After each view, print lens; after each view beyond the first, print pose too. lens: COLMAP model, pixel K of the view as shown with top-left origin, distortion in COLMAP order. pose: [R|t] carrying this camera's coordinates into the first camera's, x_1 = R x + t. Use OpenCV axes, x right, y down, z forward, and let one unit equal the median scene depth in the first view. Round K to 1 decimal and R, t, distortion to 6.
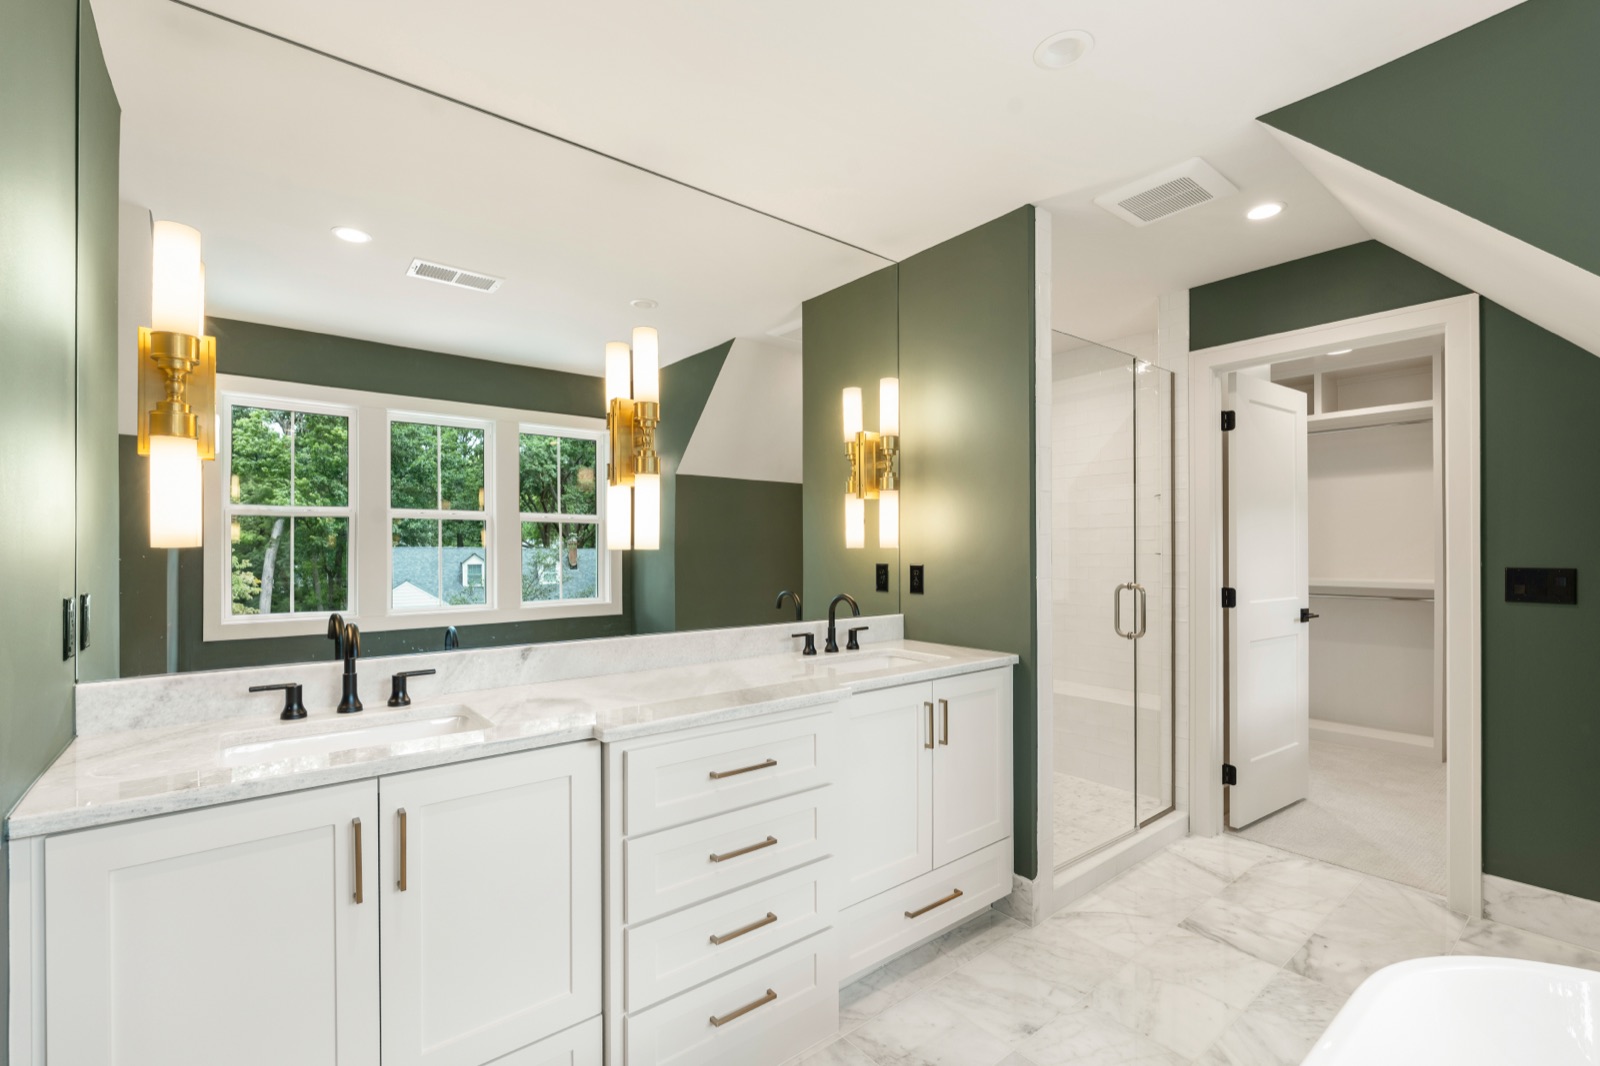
lens RADIAL K [[709.4, 0, 811.2], [0, 709.4, 551.7], [0, 0, 1]] dist [0.001631, -0.000733]
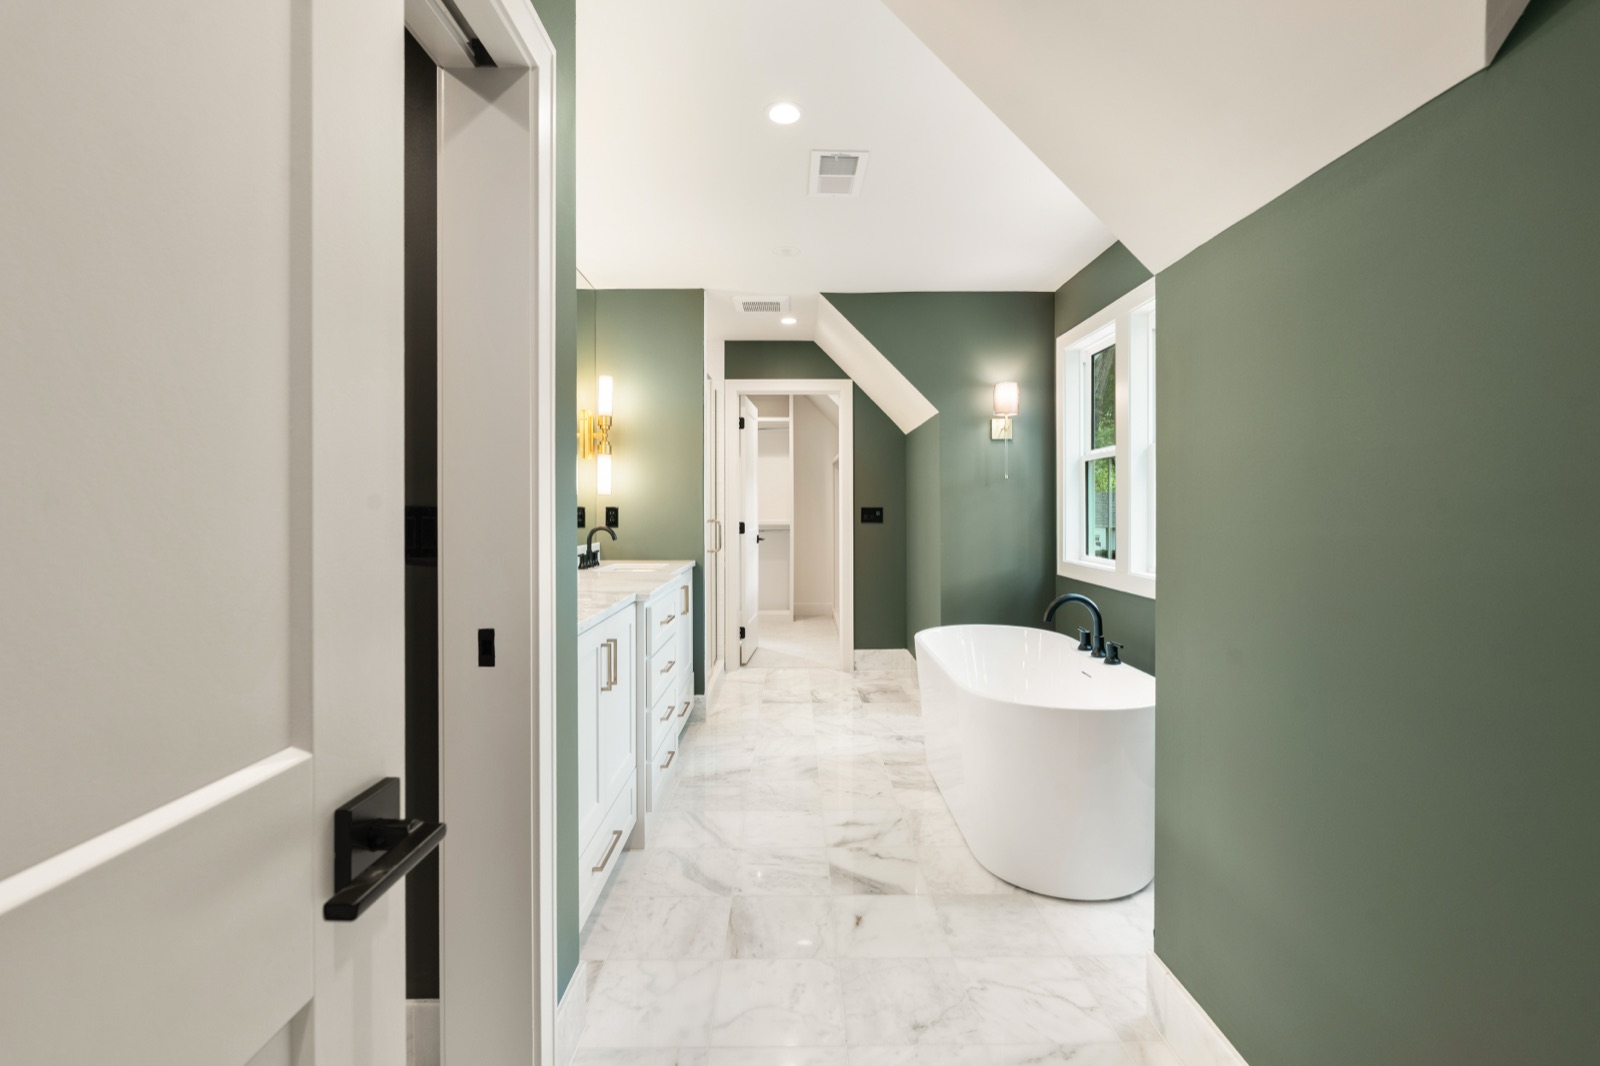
lens RADIAL K [[709.4, 0, 800.1], [0, 709.4, 519.5], [0, 0, 1]] dist [0.001631, -0.000733]
pose [[0.619755, -0.011925, 0.784705, -0.788622], [0.007564, 0.999929, 0.009221, 0.034873], [-0.784759, 0.000221, 0.619801, -0.193980]]
